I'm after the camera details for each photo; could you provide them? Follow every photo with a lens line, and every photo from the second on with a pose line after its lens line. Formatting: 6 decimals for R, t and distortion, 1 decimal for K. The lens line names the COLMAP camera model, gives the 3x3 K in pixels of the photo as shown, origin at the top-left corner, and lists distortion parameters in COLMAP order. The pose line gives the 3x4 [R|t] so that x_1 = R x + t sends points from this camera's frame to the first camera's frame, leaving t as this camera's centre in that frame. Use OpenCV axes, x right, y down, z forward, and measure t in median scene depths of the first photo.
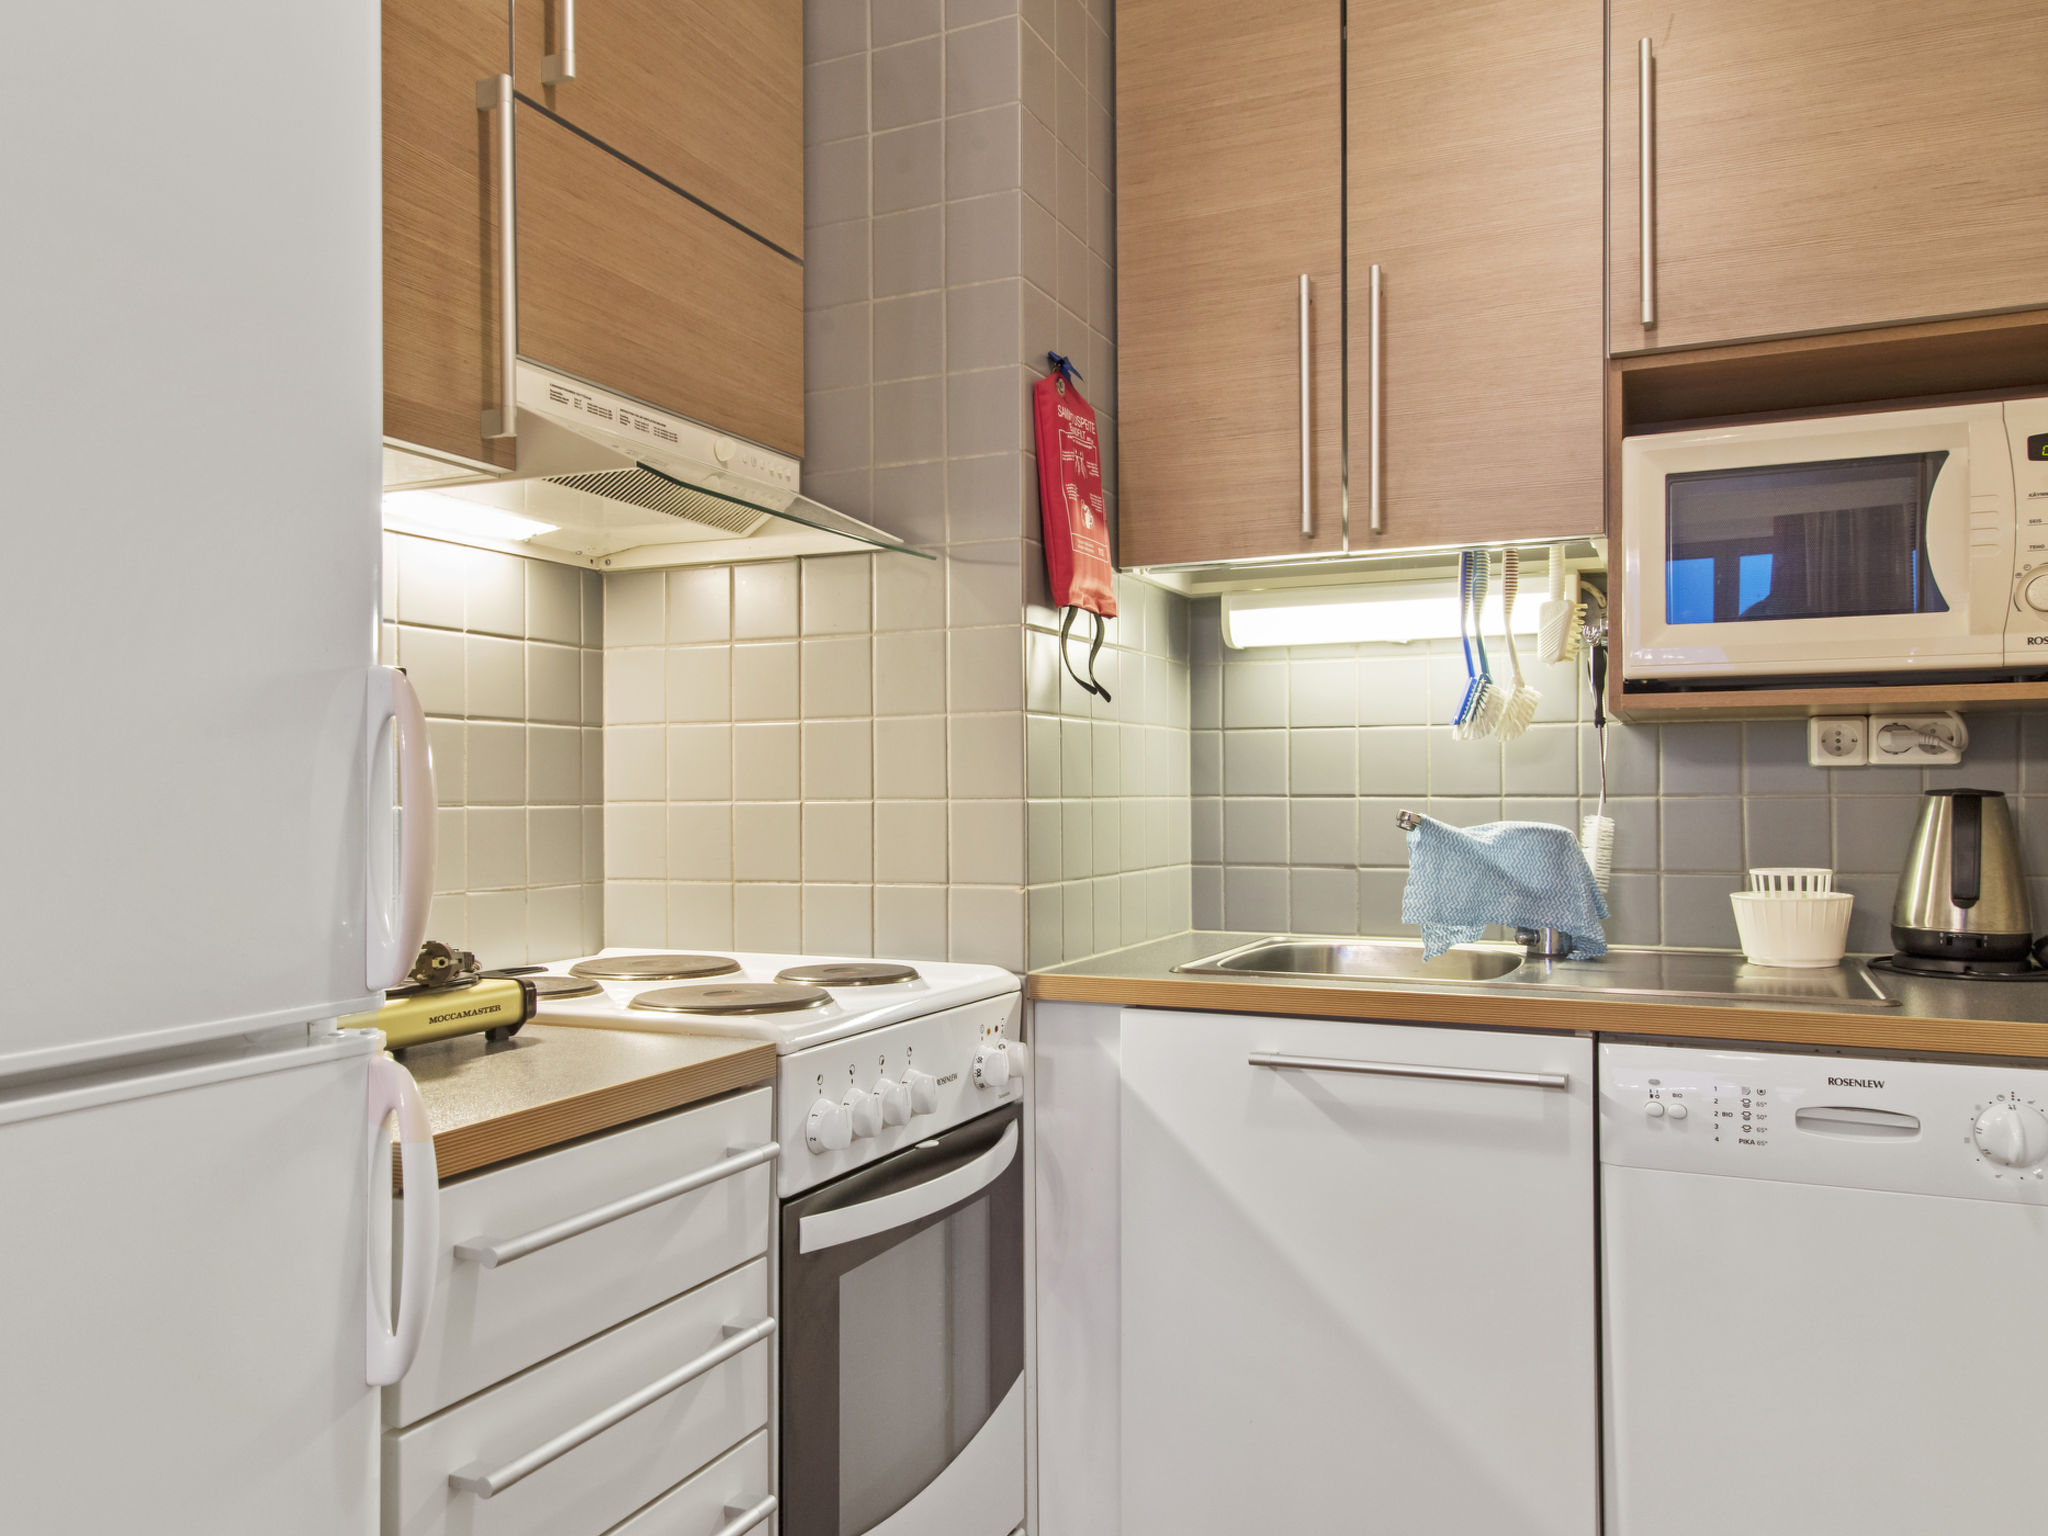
lens RADIAL K [[1512.0, 0, 1024.0], [0, 1512.0, 768.0], [0, 0, 1]] dist [0.025761, -0.002828]
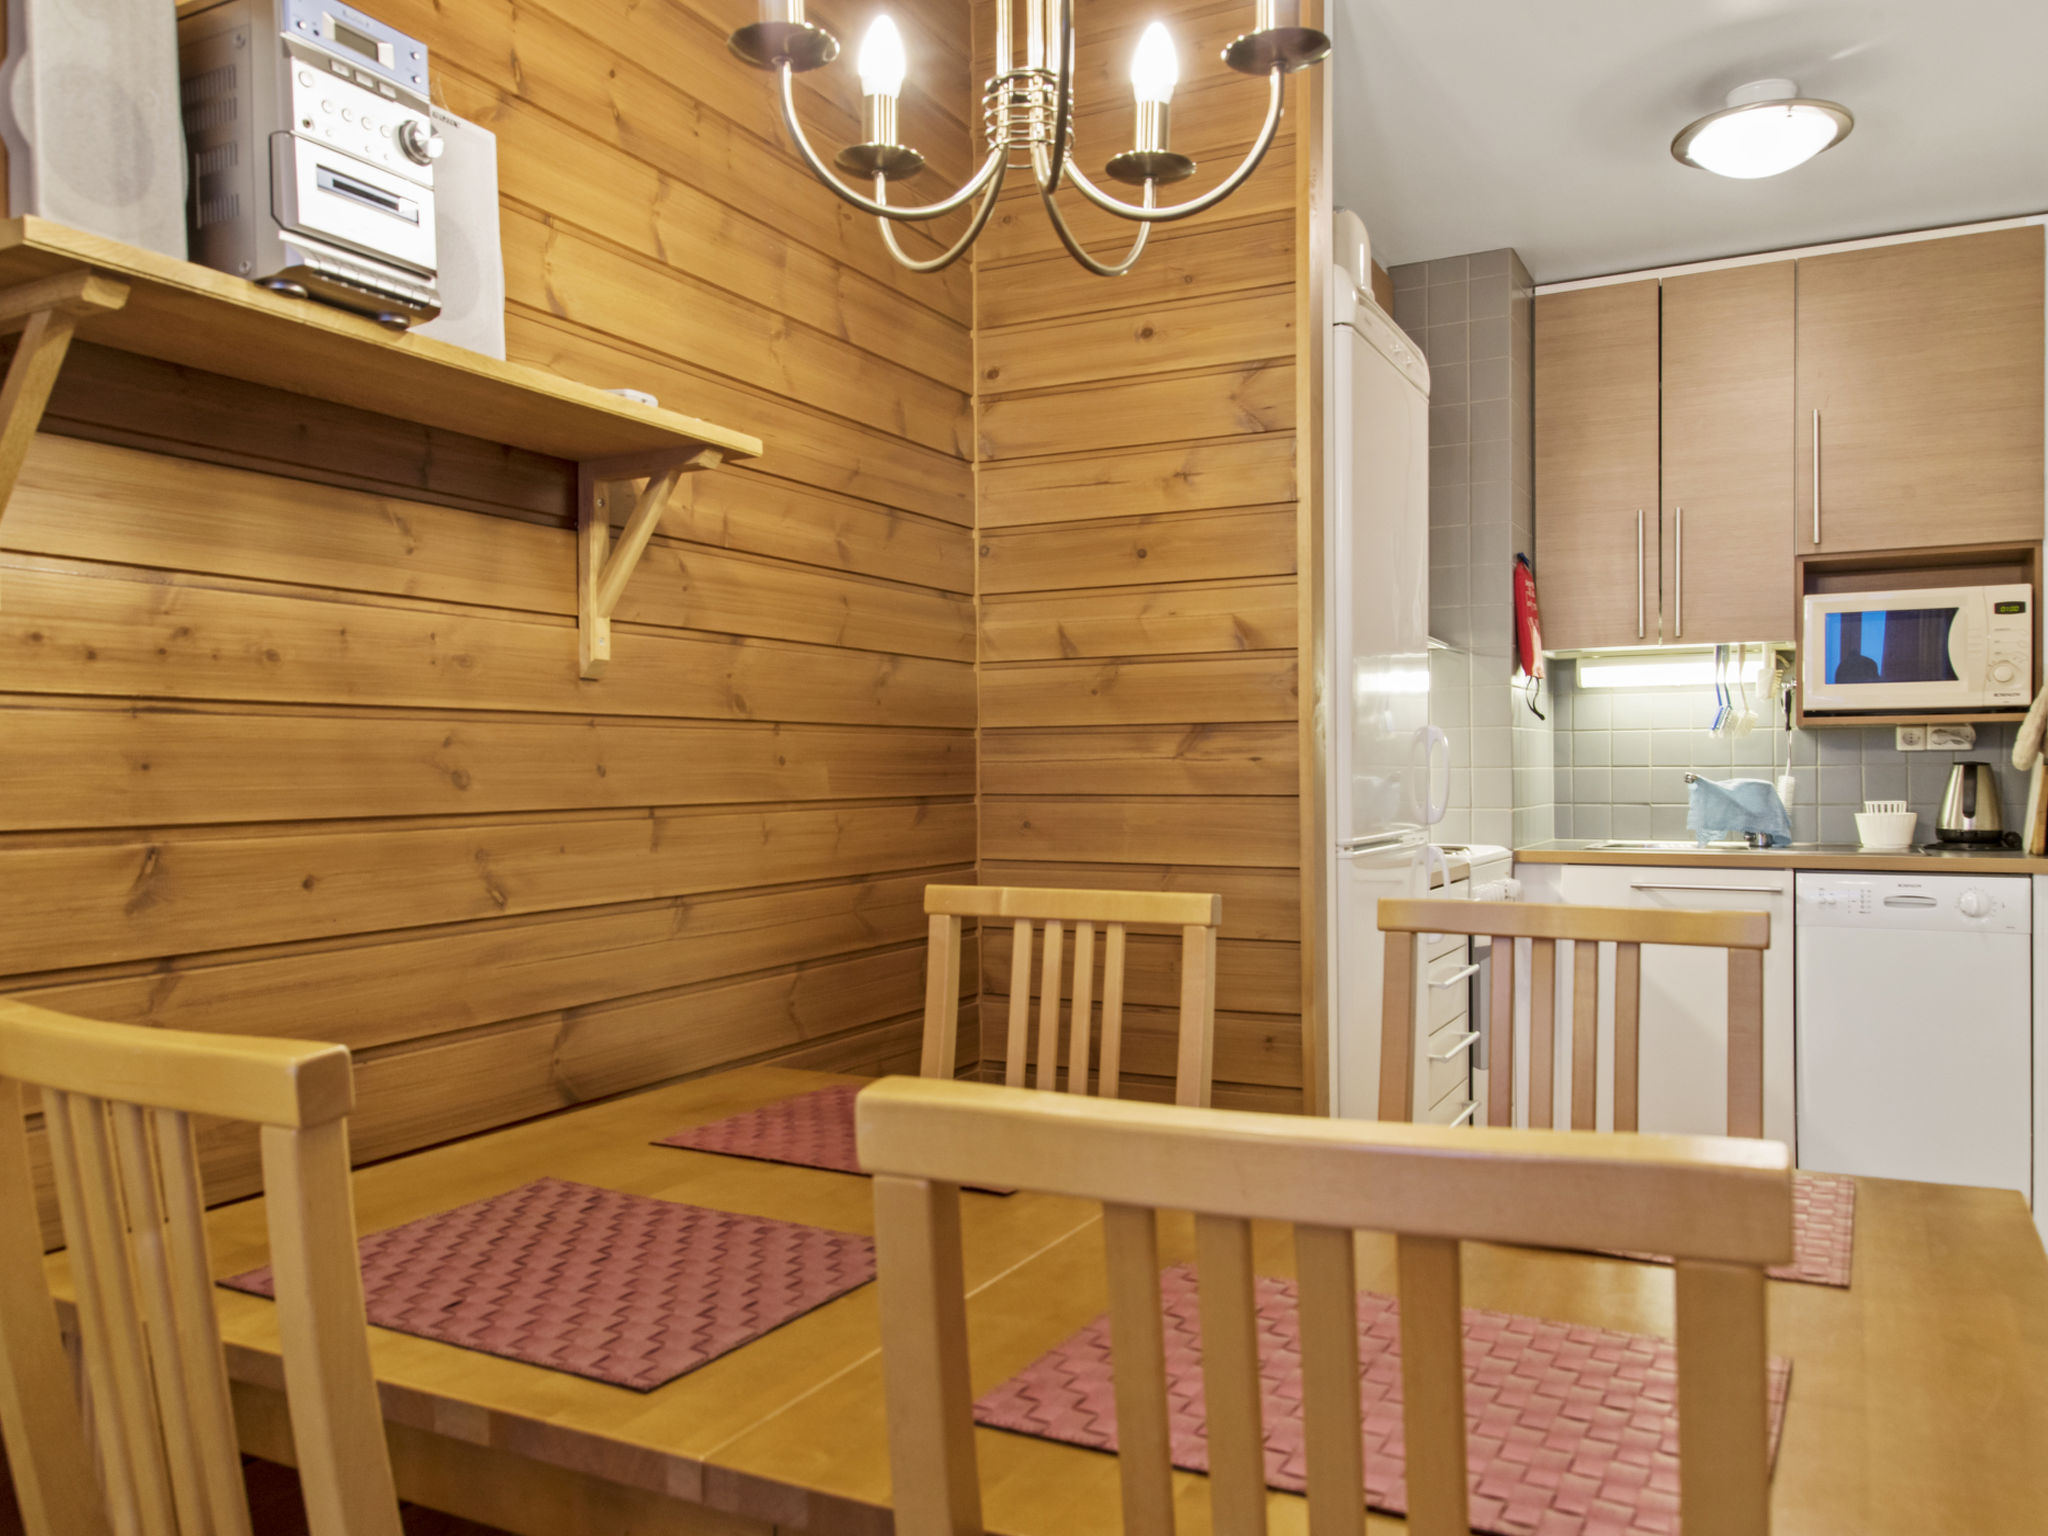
lens RADIAL K [[1557.7, 0, 1024.0], [0, 1557.7, 768.0], [0, 0, 1]] dist [0.026925, -0.004795]
pose [[0.998684, -0.002860, -0.051200, -0.534706], [0.003684, 0.999865, 0.016017, -0.015892], [0.051147, -0.016185, 0.998560, -1.143780]]
